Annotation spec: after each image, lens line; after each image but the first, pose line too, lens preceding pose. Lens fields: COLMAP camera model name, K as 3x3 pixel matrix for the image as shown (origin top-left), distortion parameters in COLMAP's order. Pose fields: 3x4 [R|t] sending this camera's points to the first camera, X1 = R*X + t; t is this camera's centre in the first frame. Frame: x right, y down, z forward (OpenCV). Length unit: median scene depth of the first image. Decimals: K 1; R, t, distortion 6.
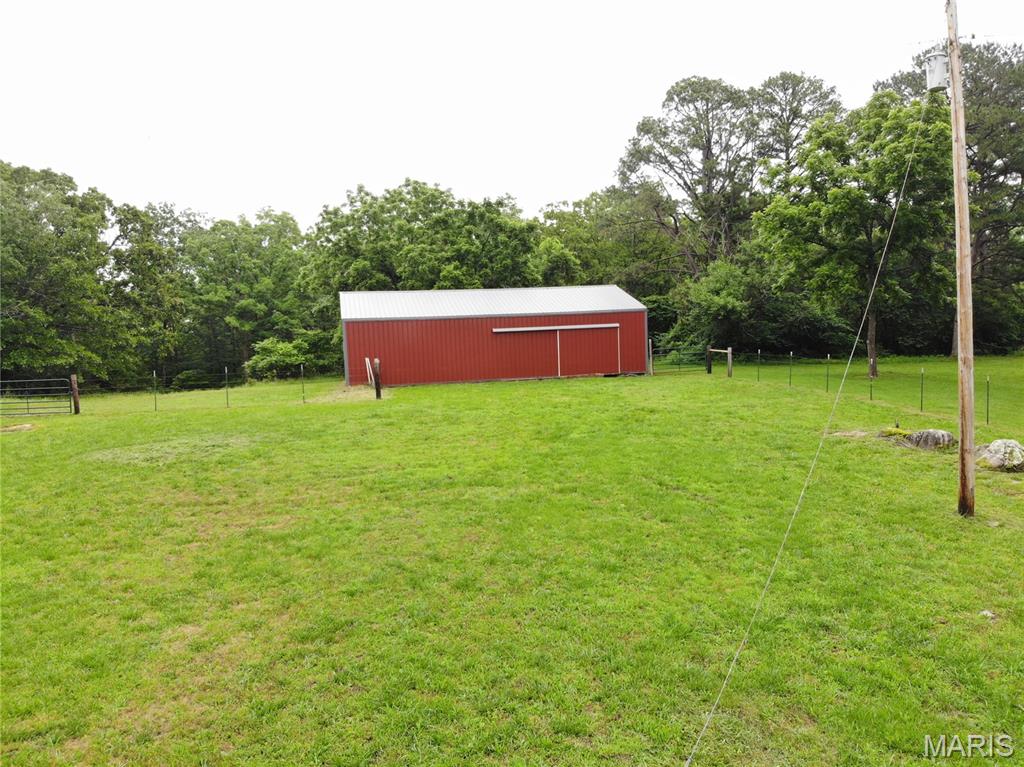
lens RADIAL K [[747.4, 0, 513.6], [0, 747.4, 388.9], [0, 0, 1]] dist [0.076020, -0.209677]
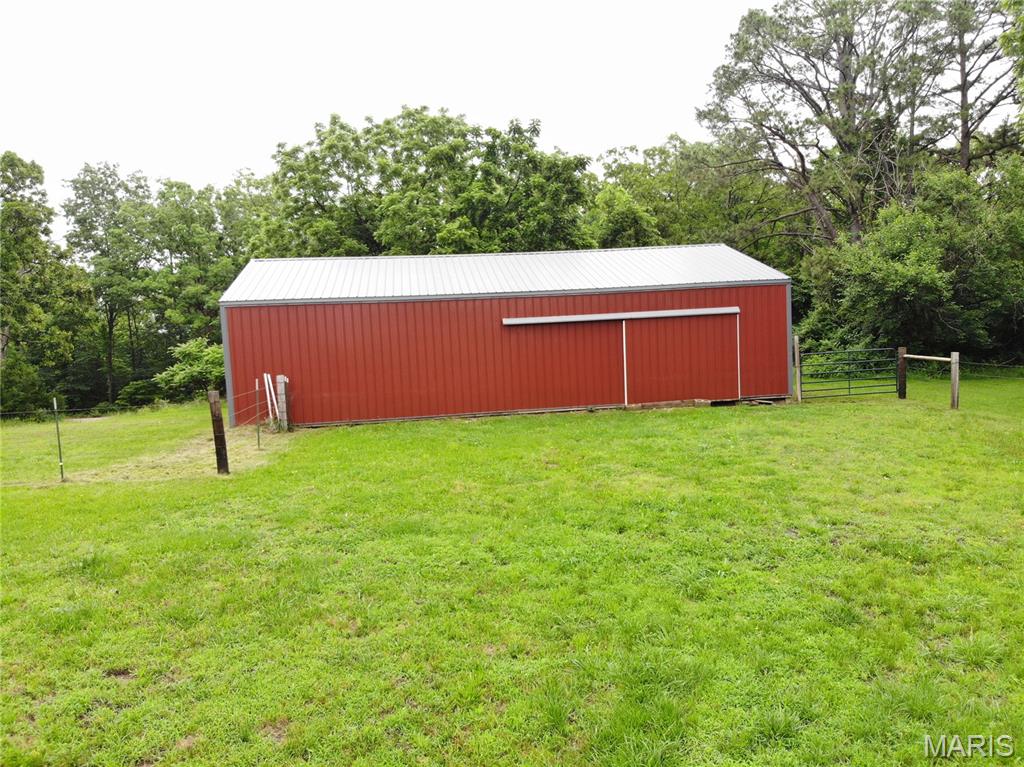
lens RADIAL K [[716.4, 0, 513.5], [0, 716.4, 406.2], [0, 0, 1]] dist [0.061806, -0.178471]
pose [[0.996120, 0.003034, -0.087948, 0.020110], [-0.000588, 0.999613, 0.027828, -0.024484], [0.087999, -0.027668, 0.995736, 0.380018]]
